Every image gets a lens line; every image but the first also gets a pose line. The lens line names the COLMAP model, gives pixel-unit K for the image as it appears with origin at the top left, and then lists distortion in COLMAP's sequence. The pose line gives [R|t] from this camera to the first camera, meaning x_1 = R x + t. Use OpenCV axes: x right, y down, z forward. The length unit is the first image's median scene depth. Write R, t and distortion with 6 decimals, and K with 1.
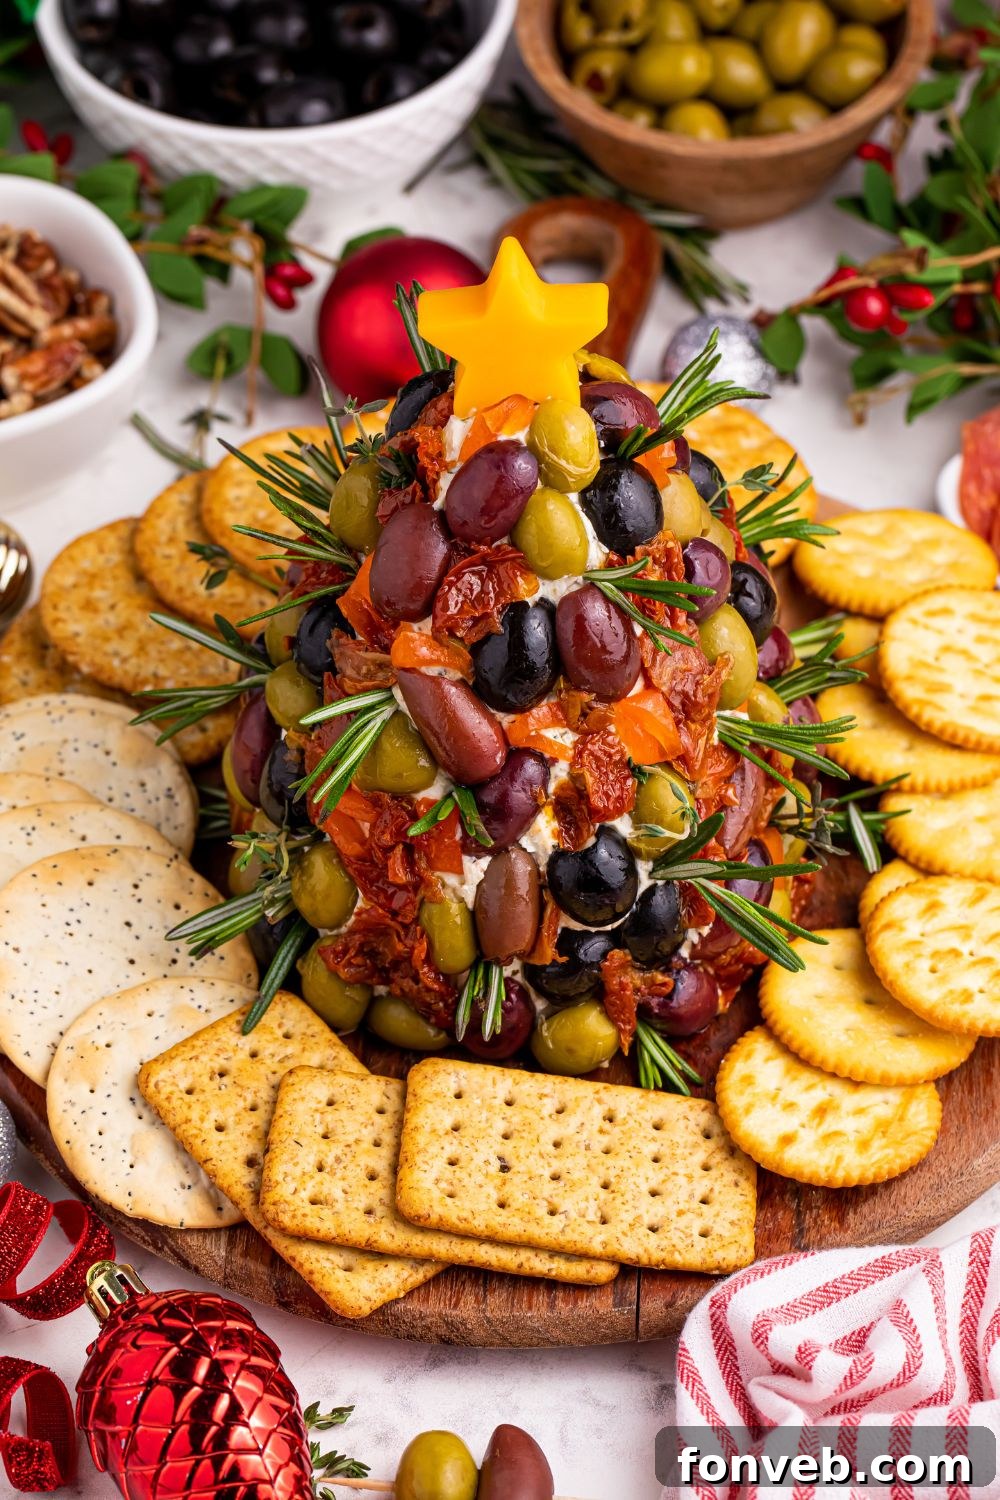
lens RADIAL K [[5113.1, 0, 501.0], [0, 5113.1, 747.4], [0, 0, 1]] dist [0.121360, 0.000000]
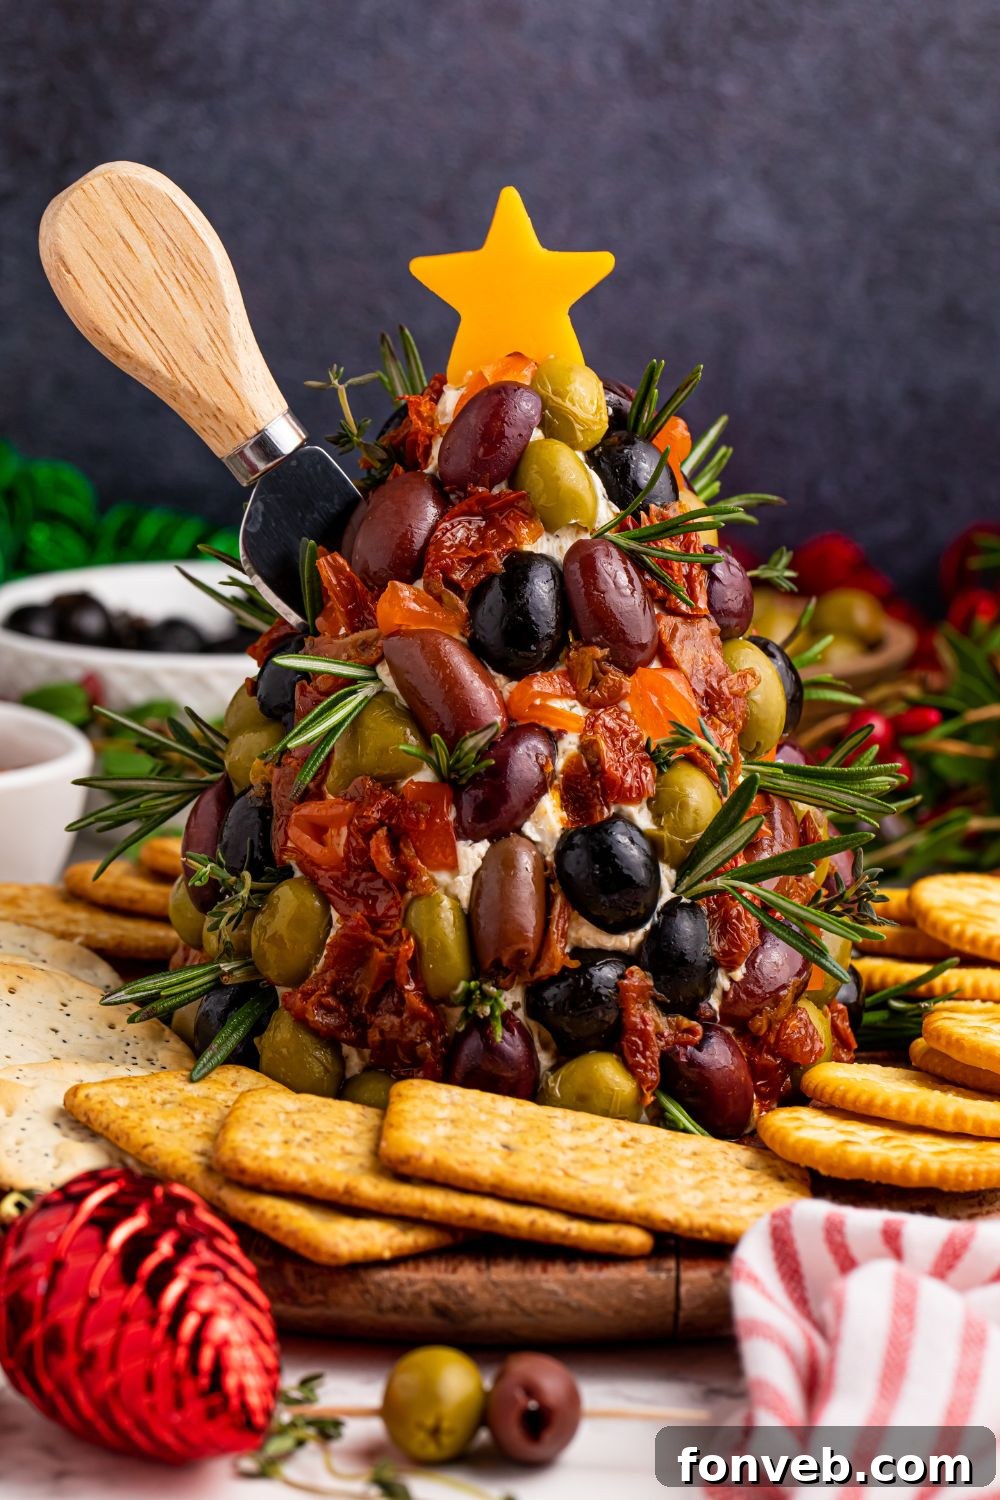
lens RADIAL K [[5113.1, 0, 519.5], [0, 5113.1, 733.9], [0, 0, 1]] dist [0.121360, 0.000000]
pose [[0.999224, 0.010729, 0.037904, -0.029677], [0.013074, 0.817331, -0.576020, 0.501870], [-0.037161, 0.576068, 0.816556, 0.286451]]
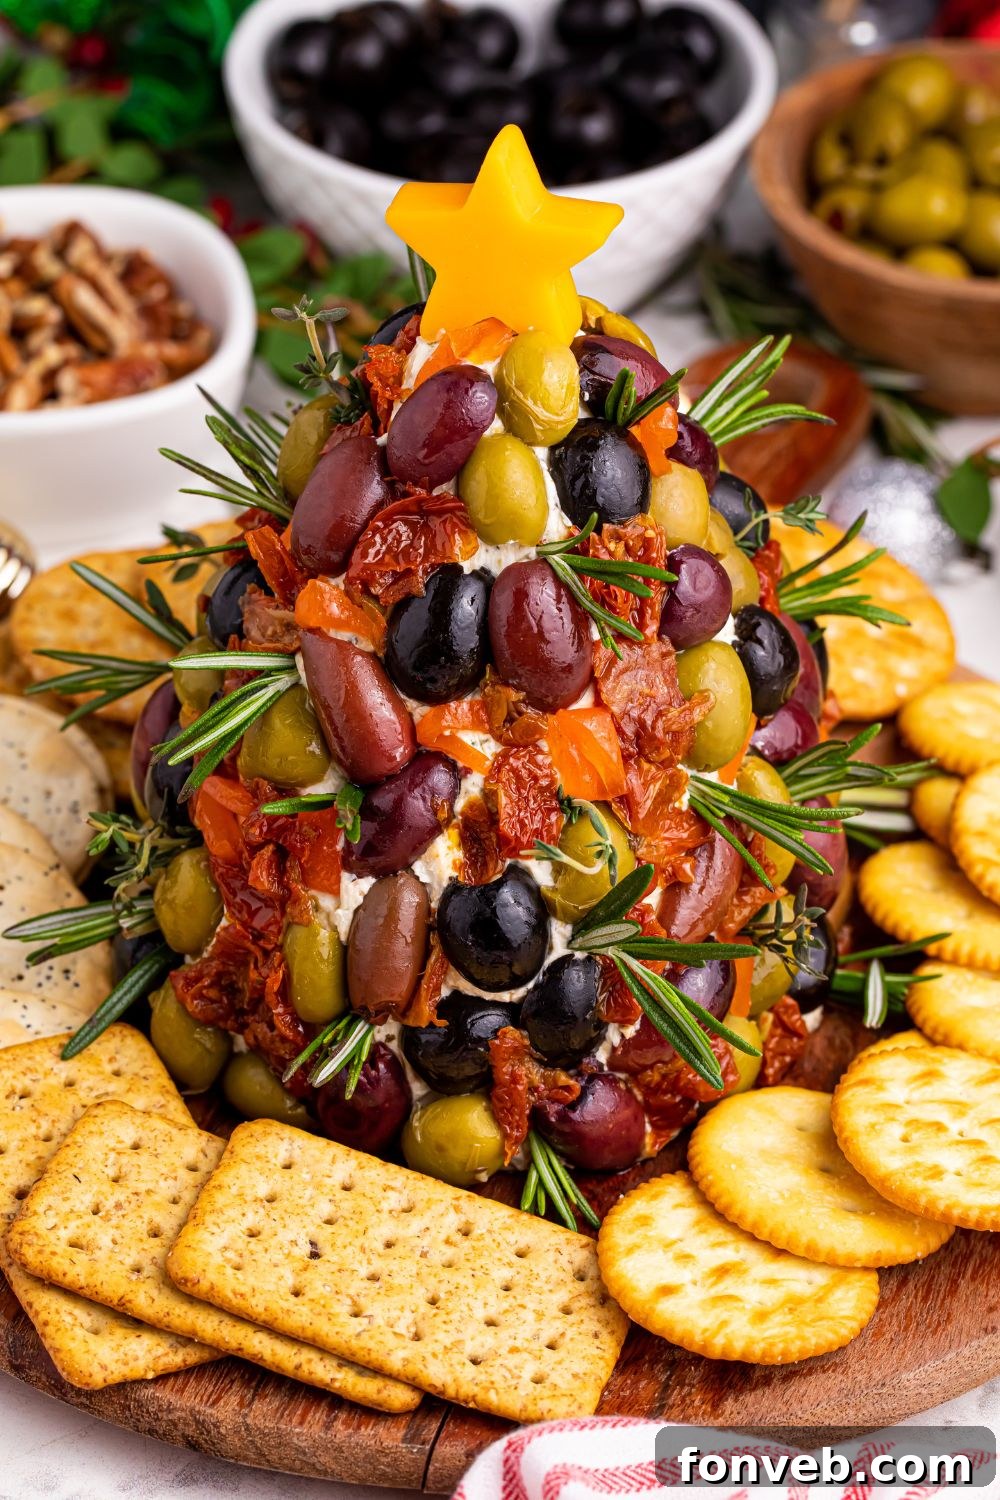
lens RADIAL K [[5113.1, 0, 485.7], [0, 5113.1, 745.4], [0, 0, 1]] dist [0.121360, 0.000000]
pose [[0.969199, 0.165275, -0.182586, 0.161305], [-0.195262, 0.967492, -0.160721, 0.128963], [0.150088, 0.191423, 0.969964, 0.203049]]
